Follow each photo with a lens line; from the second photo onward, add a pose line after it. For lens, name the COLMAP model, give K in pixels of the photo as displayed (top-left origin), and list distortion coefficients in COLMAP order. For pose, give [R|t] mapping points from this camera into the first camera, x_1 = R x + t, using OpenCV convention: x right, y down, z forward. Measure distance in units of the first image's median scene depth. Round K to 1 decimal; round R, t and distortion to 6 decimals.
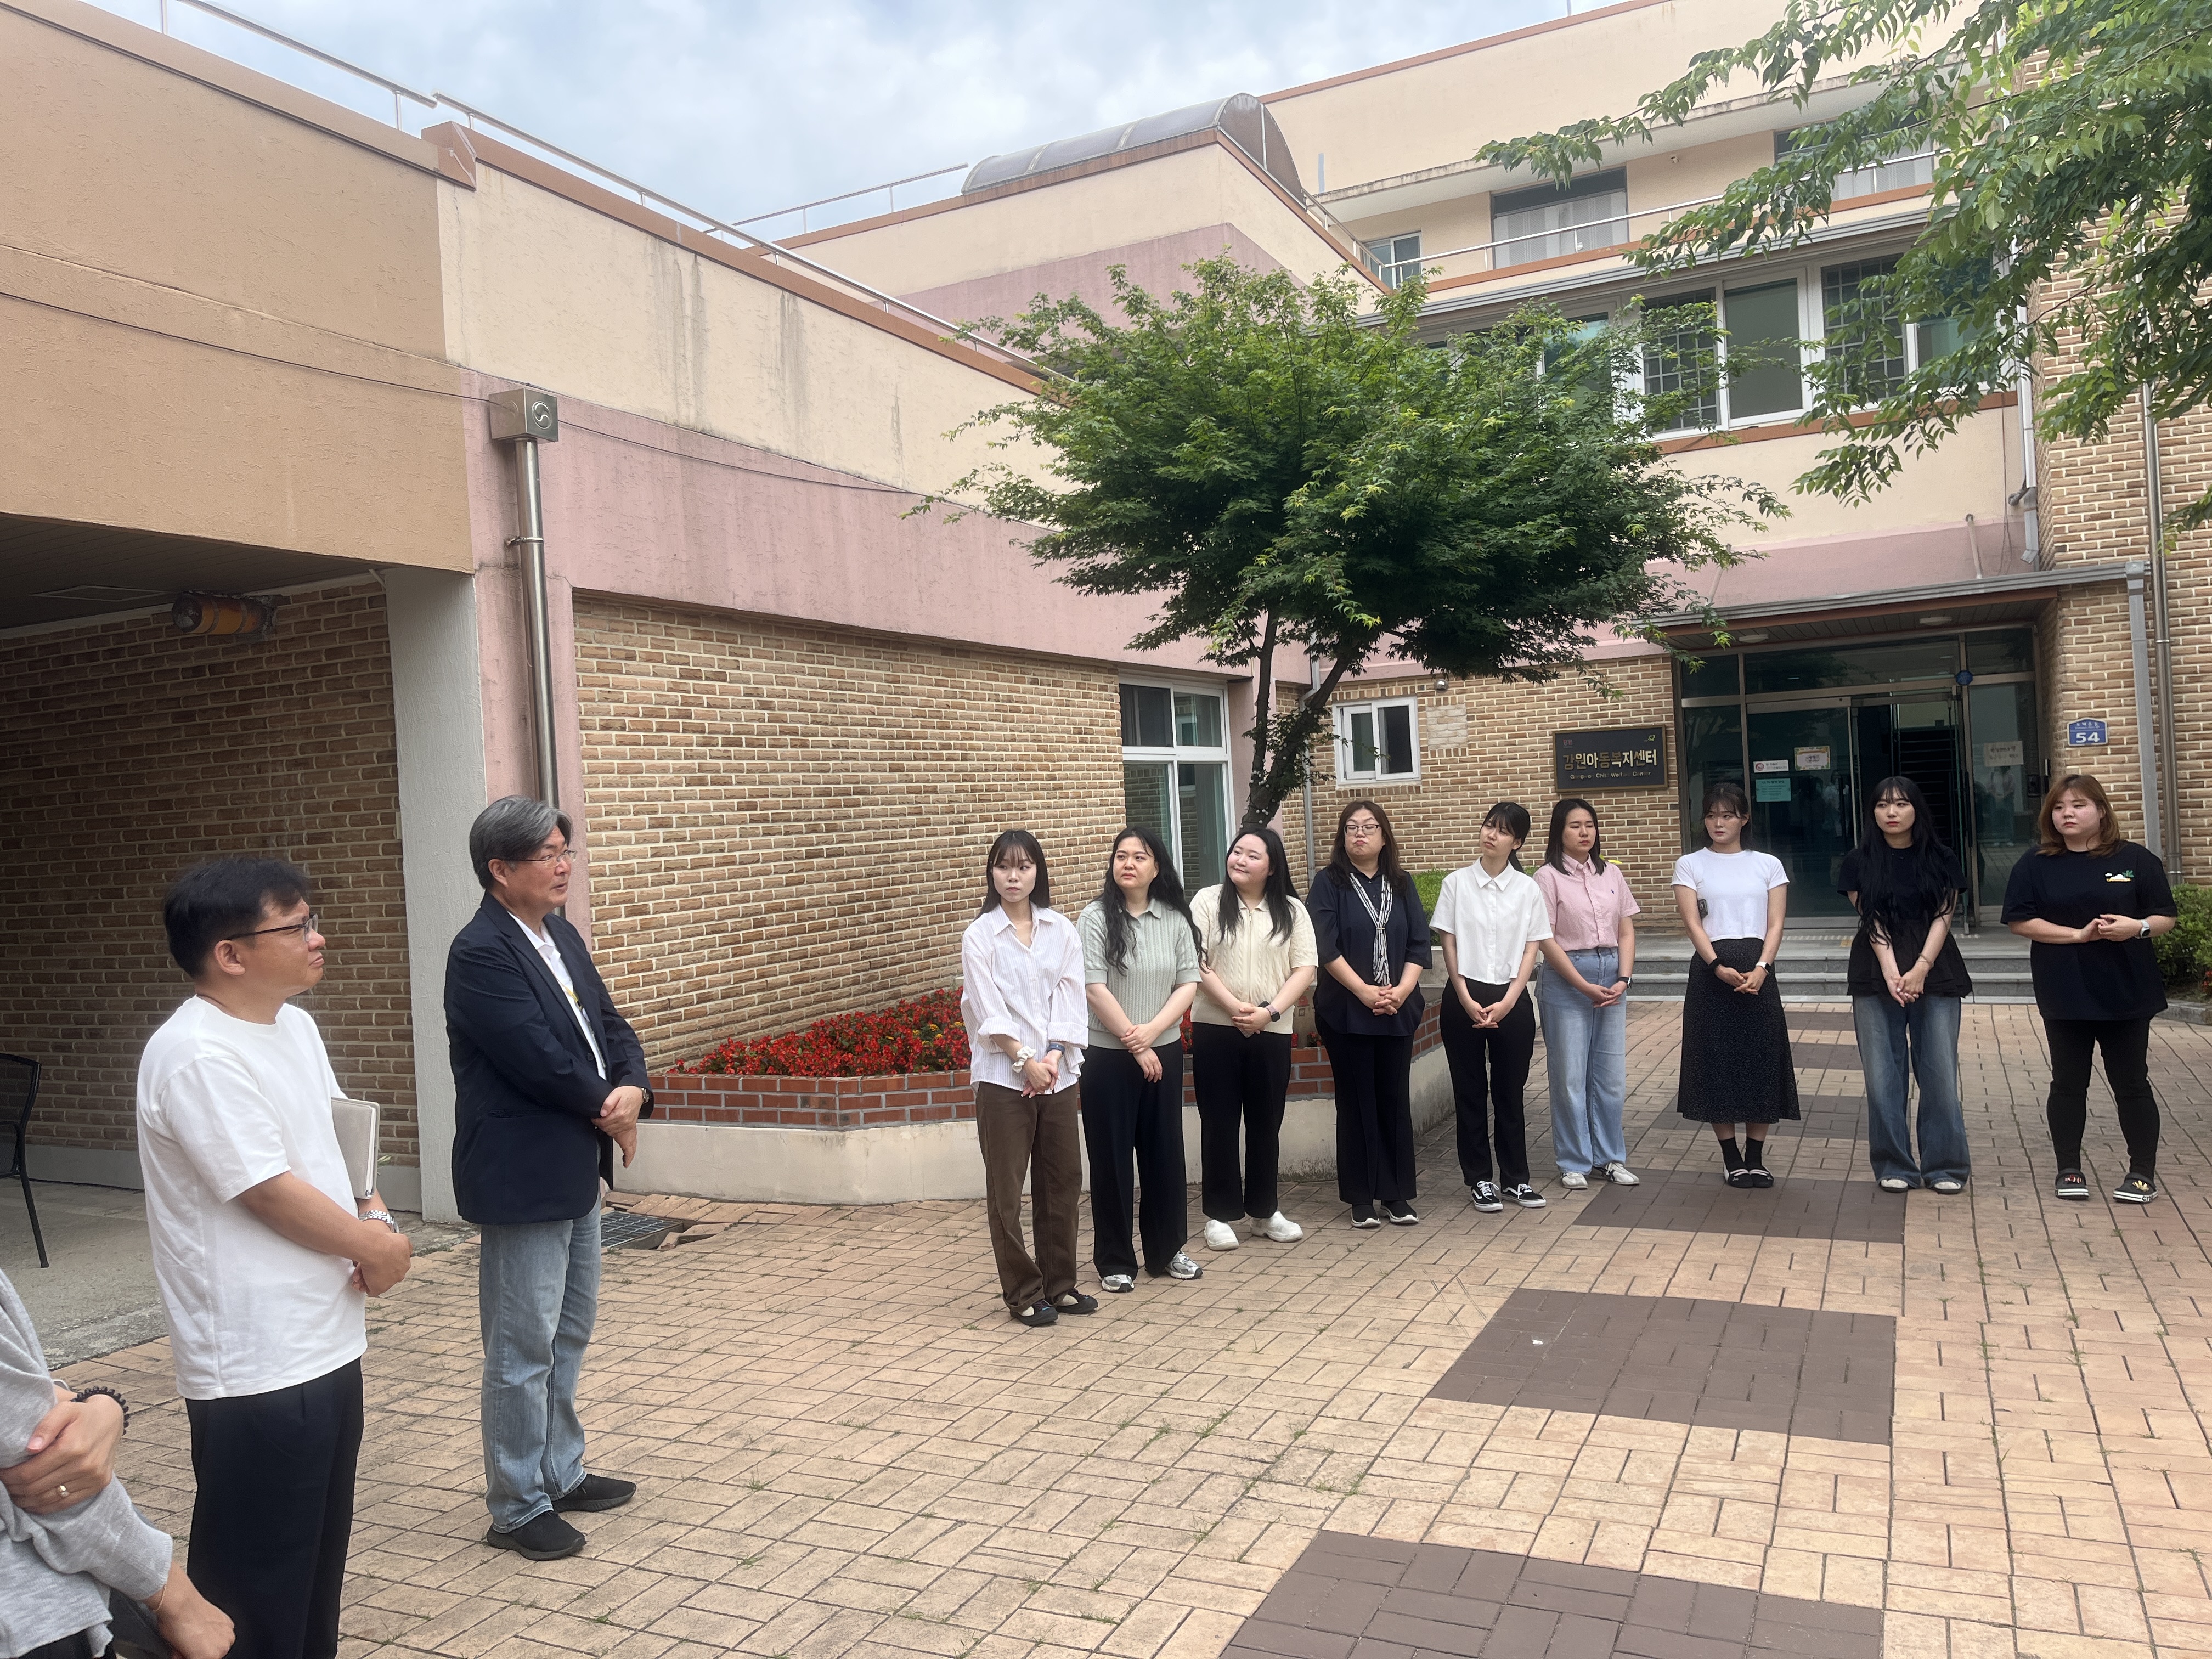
lens RADIAL K [[1647.7, 0, 1106.0], [0, 1647.7, 829.5], [0, 0, 1]] dist [0.007926, -0.073875]
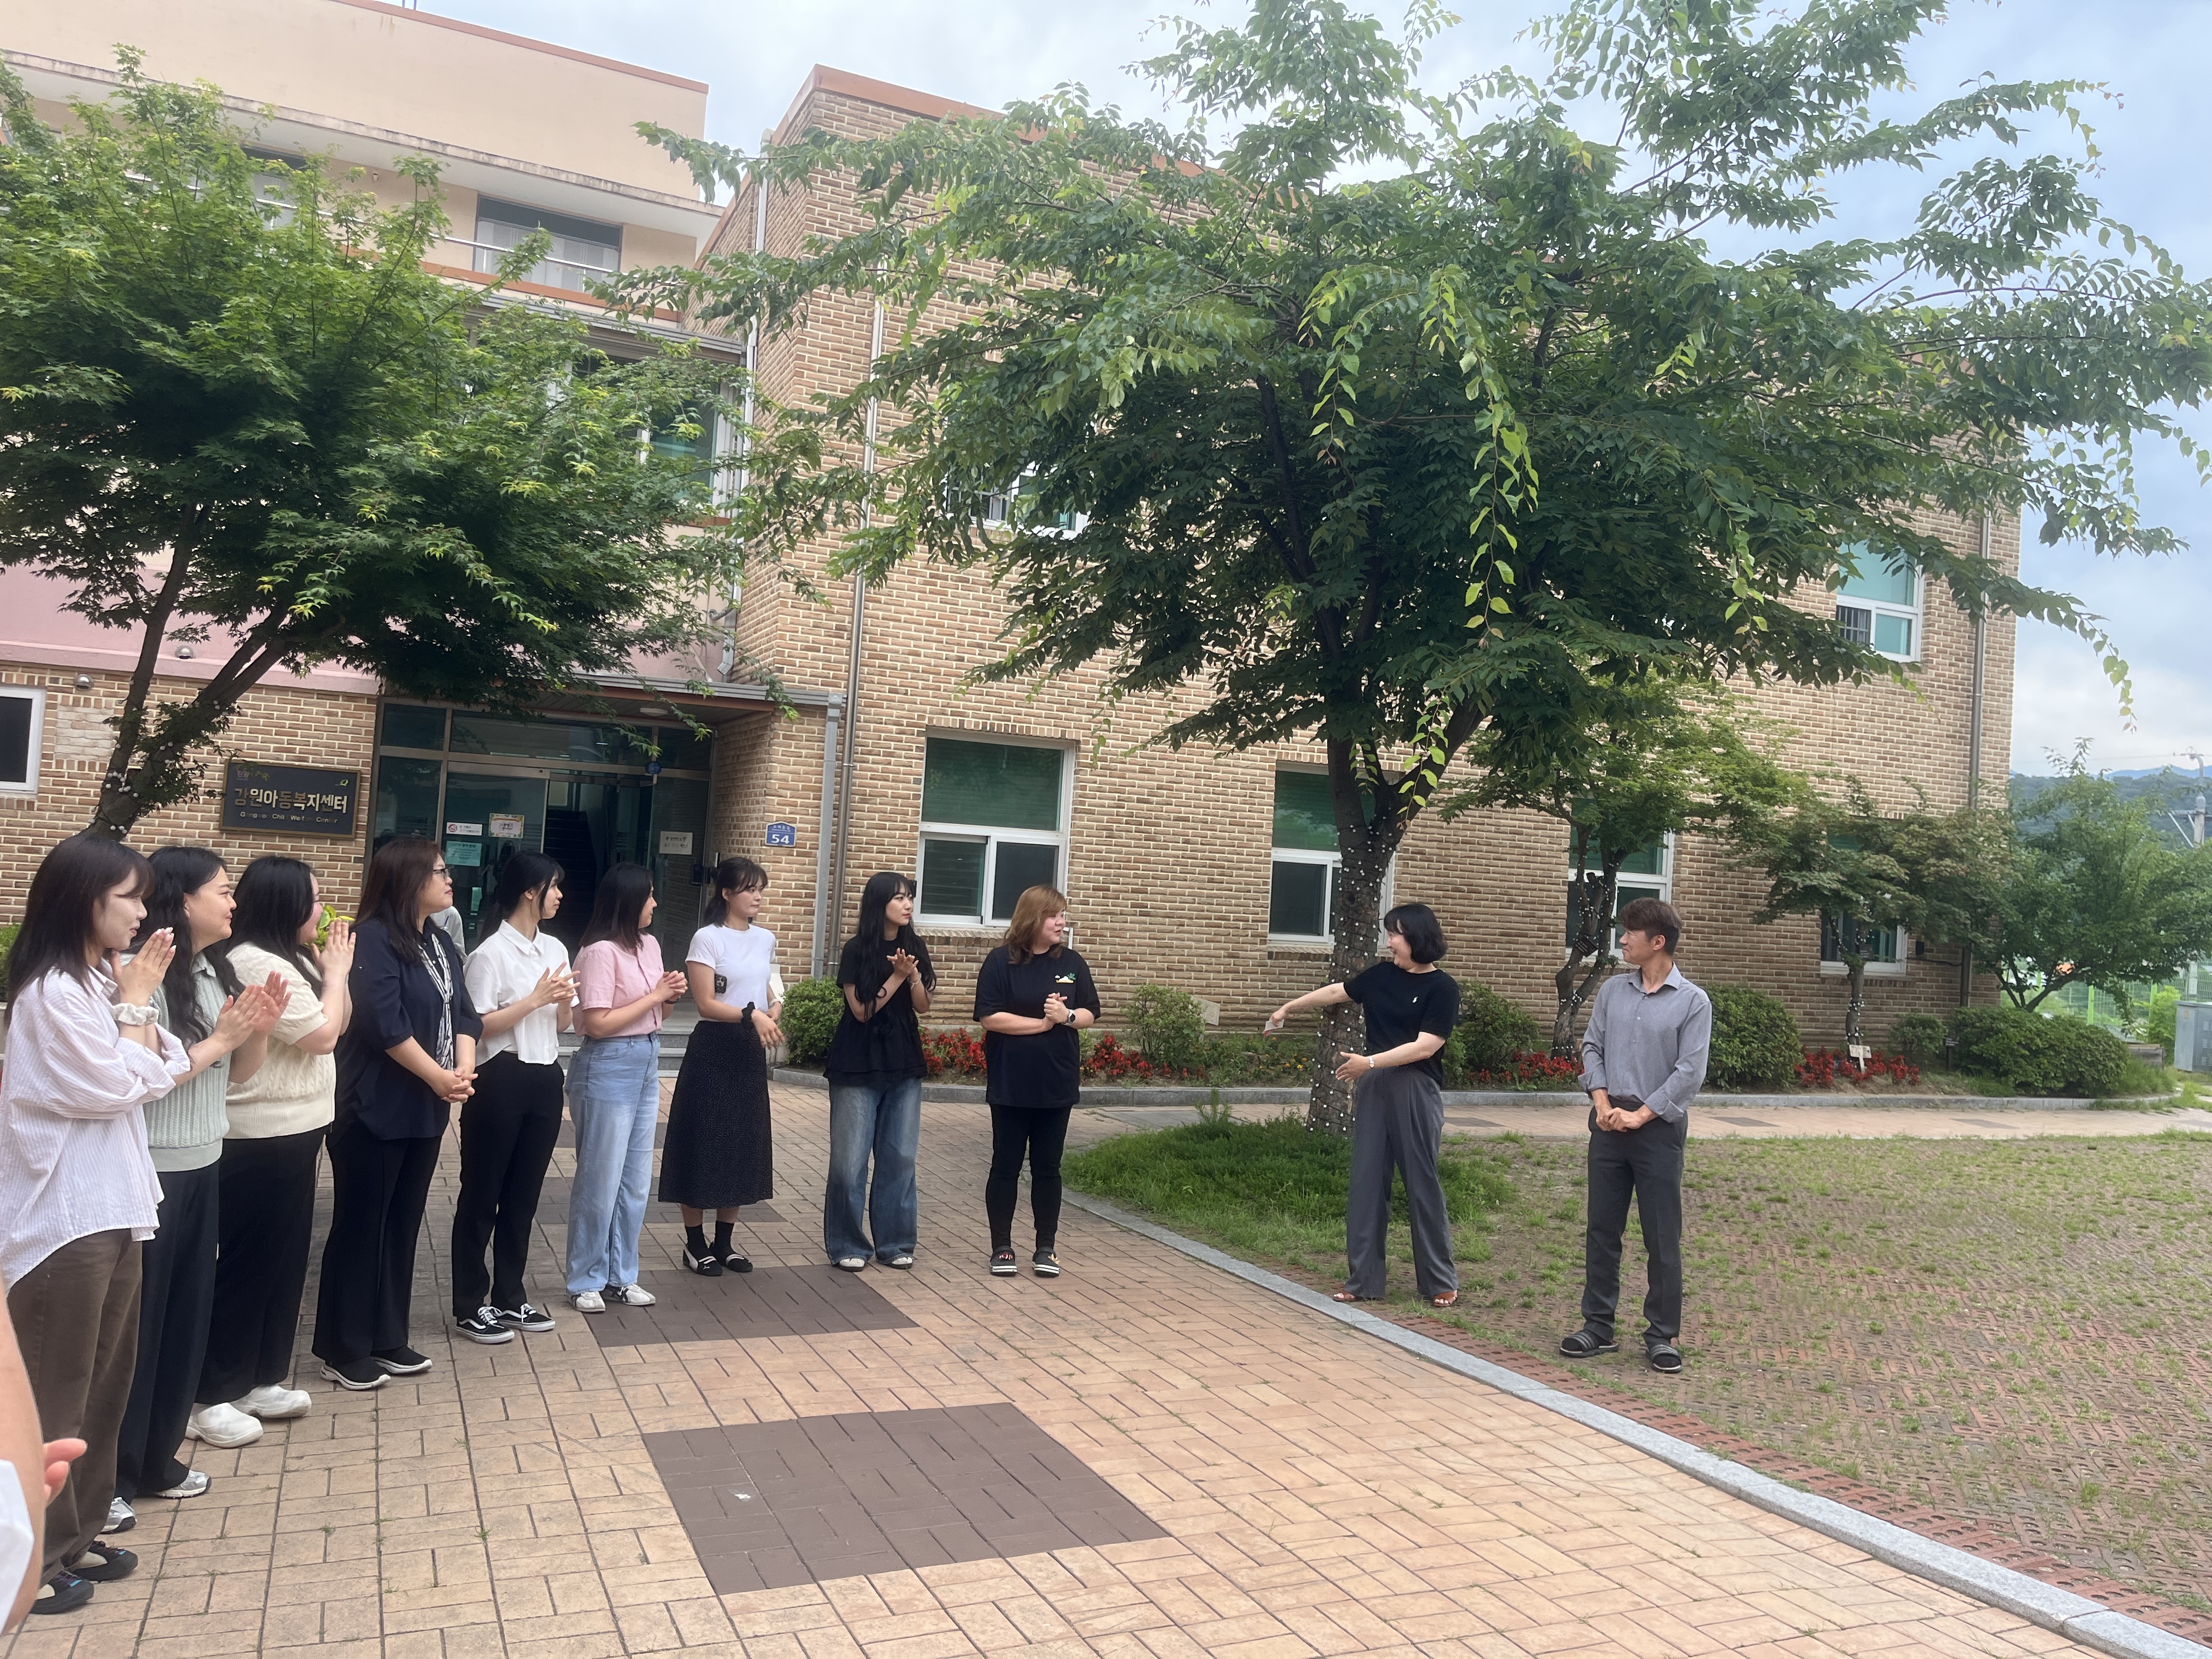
lens RADIAL K [[1623.5, 0, 1108.5], [0, 1623.5, 794.7], [0, 0, 1]] dist [0.053155, -0.089203]
pose [[0.623019, 0.133465, 0.770736, -0.300799], [-0.087659, 0.991042, -0.100756, 0.015290], [-0.777279, -0.004789, 0.629138, 0.288083]]
